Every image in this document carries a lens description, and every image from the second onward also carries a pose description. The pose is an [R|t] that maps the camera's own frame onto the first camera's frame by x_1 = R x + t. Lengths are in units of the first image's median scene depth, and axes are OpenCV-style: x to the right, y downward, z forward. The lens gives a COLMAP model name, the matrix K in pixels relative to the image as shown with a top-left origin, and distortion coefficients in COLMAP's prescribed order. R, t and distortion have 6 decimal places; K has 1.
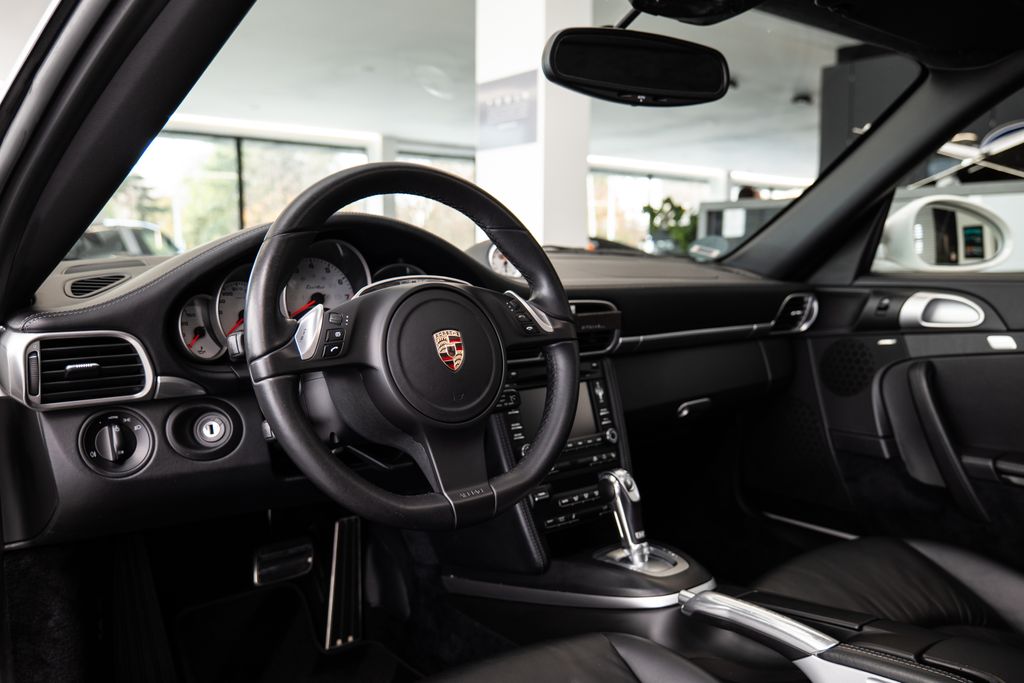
lens RADIAL K [[902.0, 0, 511.6], [0, 902.0, 340.7], [0, 0, 1]] dist [0.003820, -0.003647]
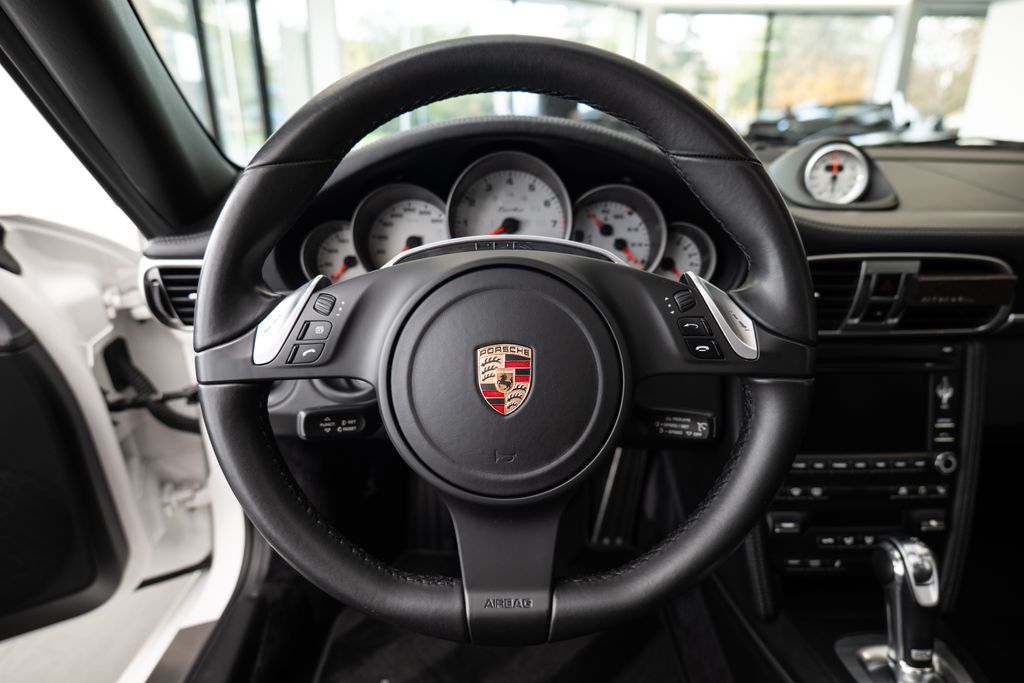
lens RADIAL K [[632.1, 0, 516.9], [0, 632.1, 350.5], [0, 0, 1]] dist [-0.017358, -0.000729]
pose [[0.777232, 0.223467, -0.588194, 0.136898], [-0.059023, 0.956579, 0.285433, -0.097718], [0.626439, -0.187131, 0.756674, 0.549622]]
